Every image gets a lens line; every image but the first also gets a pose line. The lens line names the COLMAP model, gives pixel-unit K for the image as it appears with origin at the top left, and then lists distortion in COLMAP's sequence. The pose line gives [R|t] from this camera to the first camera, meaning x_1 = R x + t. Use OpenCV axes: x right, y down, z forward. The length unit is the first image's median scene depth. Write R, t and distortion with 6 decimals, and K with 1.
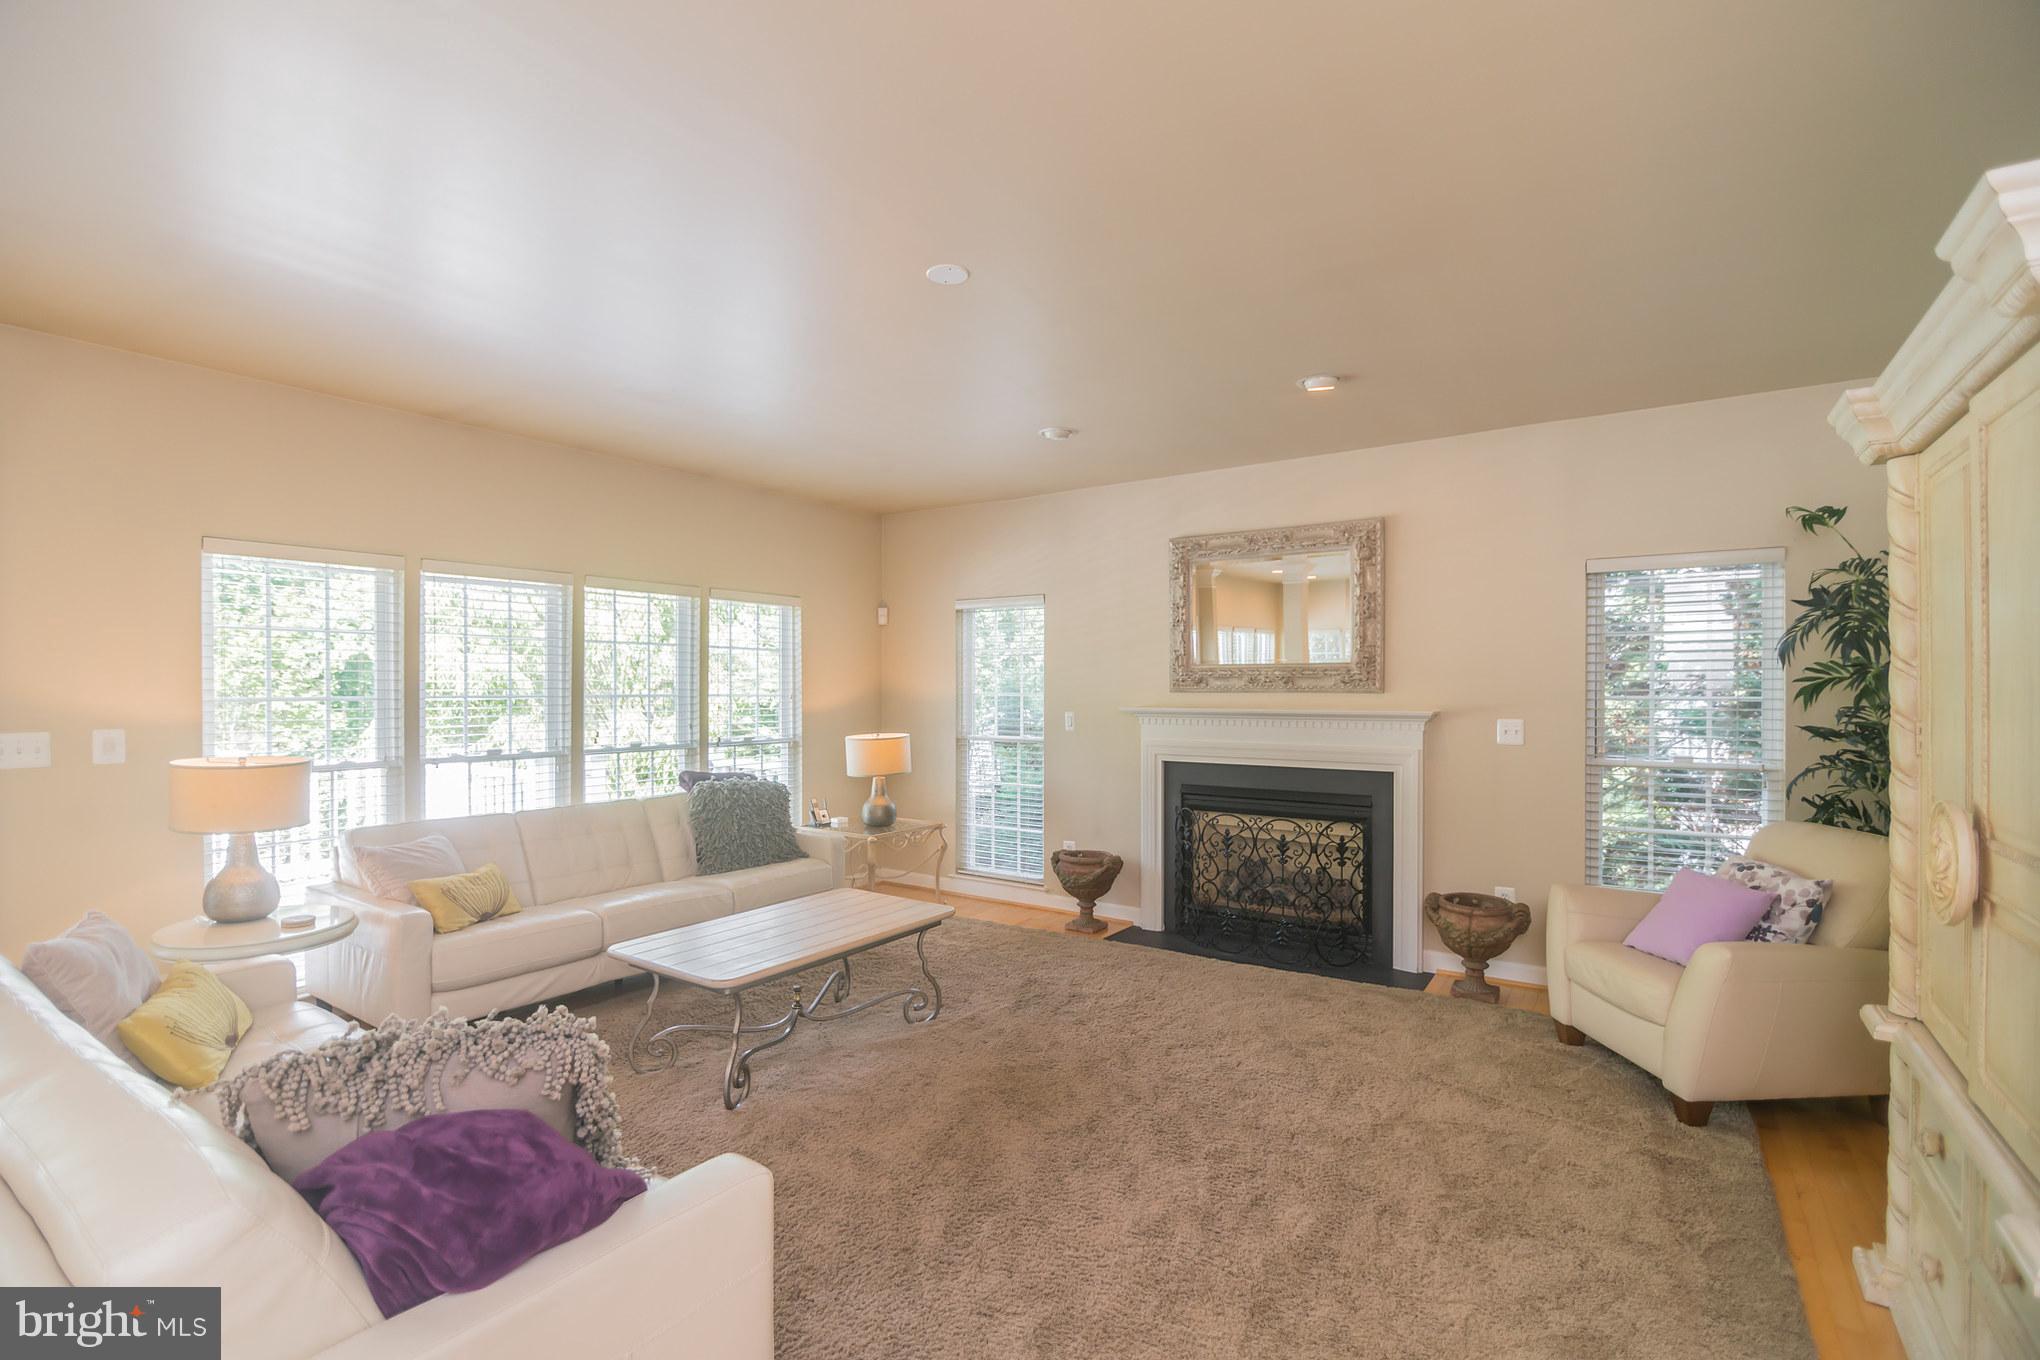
lens RADIAL K [[911.2, 0, 1014.9], [0, 911.2, 683.7], [0, 0, 1]] dist [-0.012413, -0.000874]
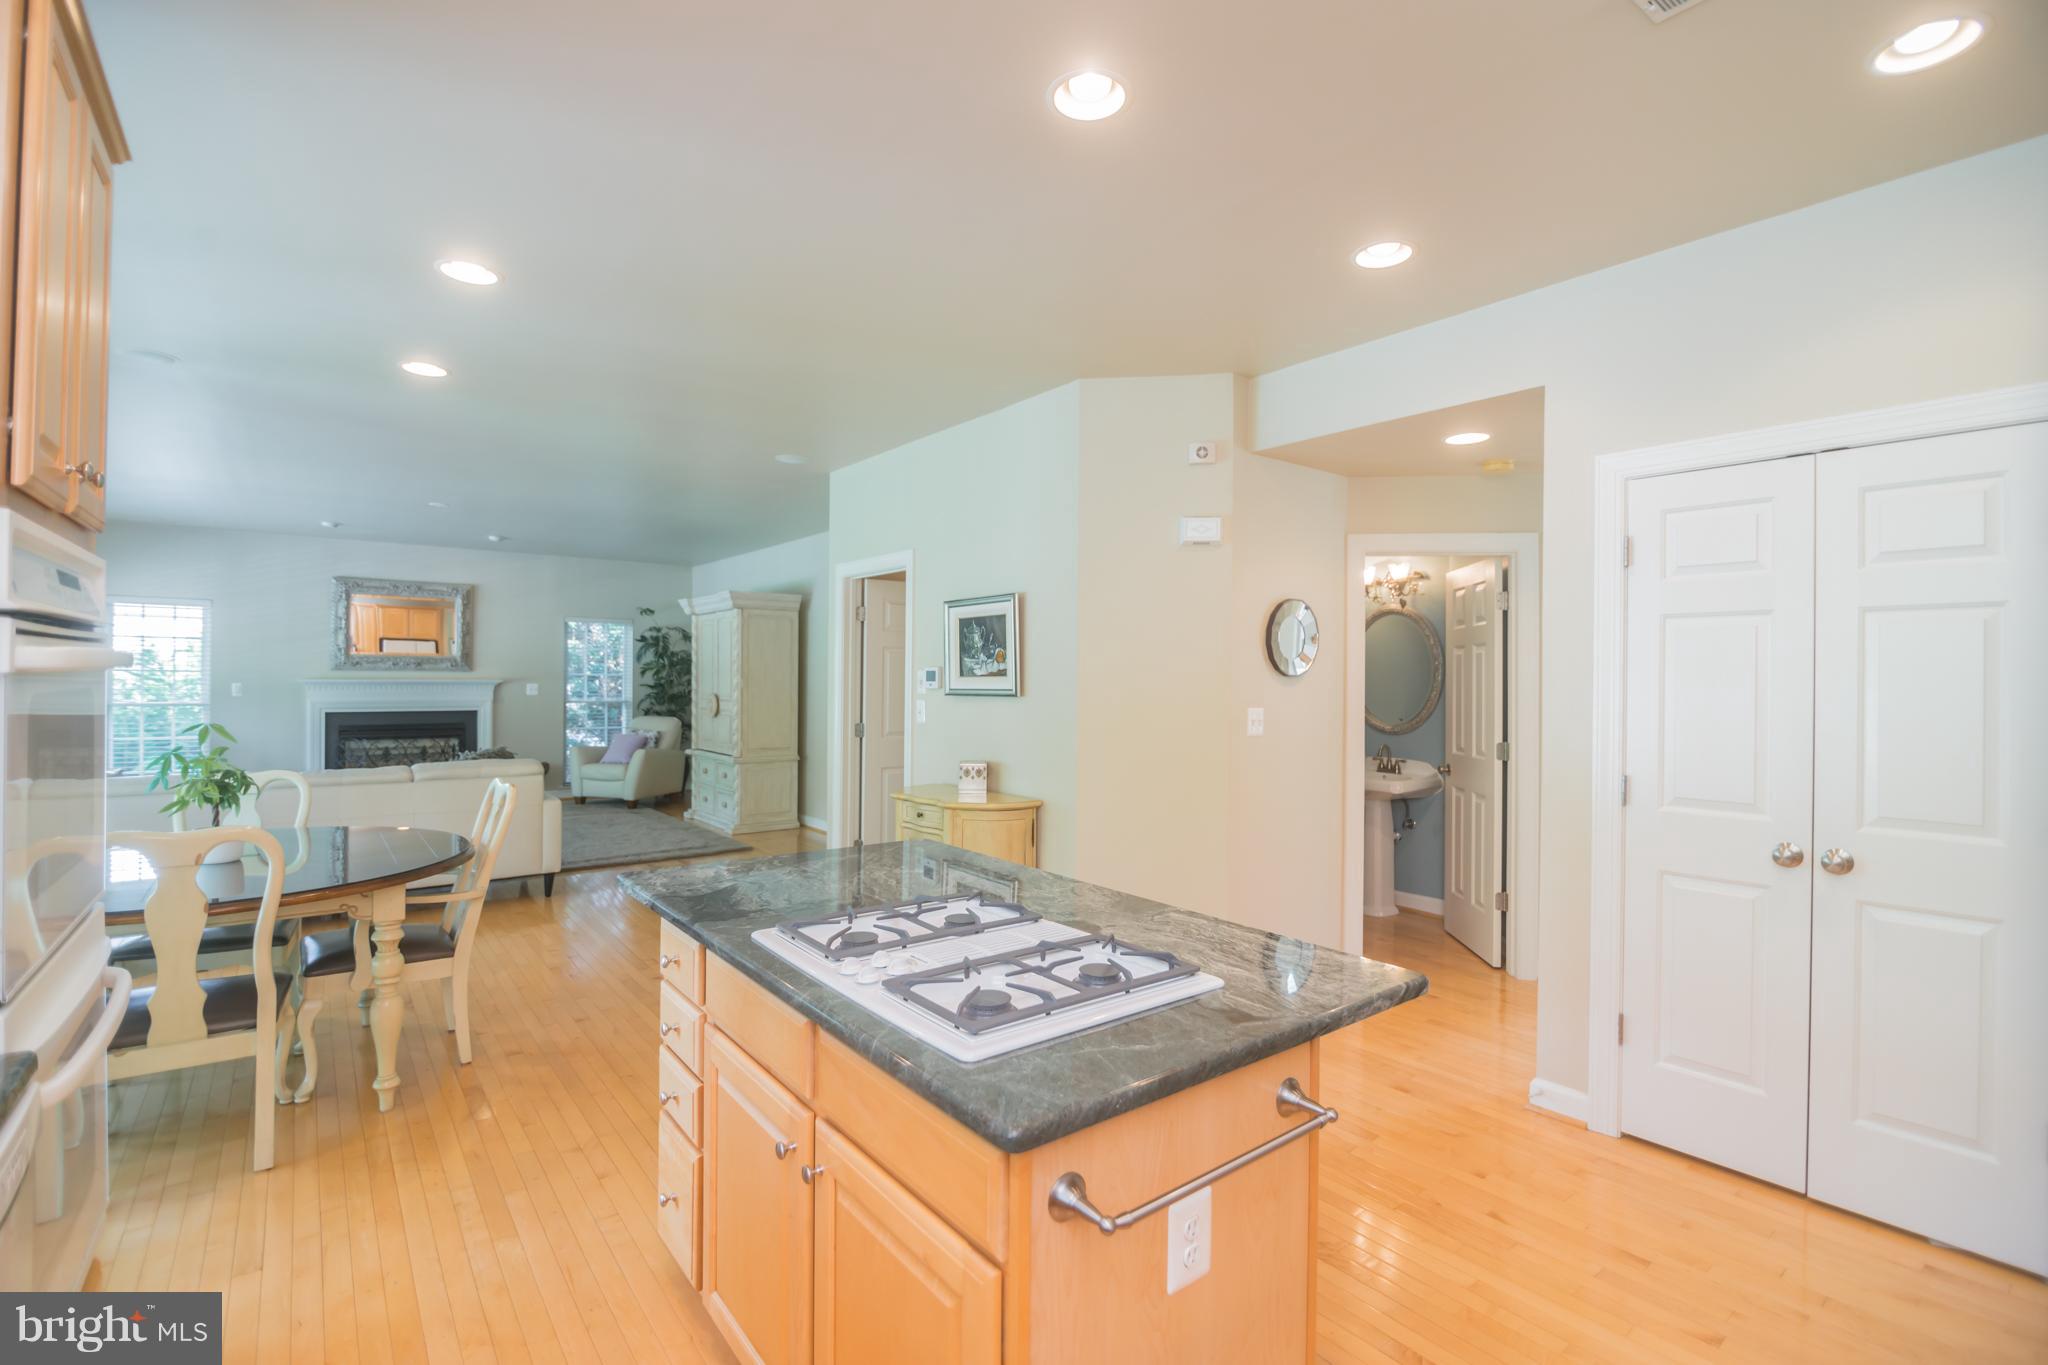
lens RADIAL K [[914.8, 0, 1018.0], [0, 914.8, 680.7], [0, 0, 1]] dist [-0.012413, -0.000874]
pose [[0.296704, -0.003926, 0.954962, -1.200510], [-0.015633, 0.999838, 0.008968, -0.006714], [-0.954842, -0.017590, 0.296594, -0.780572]]
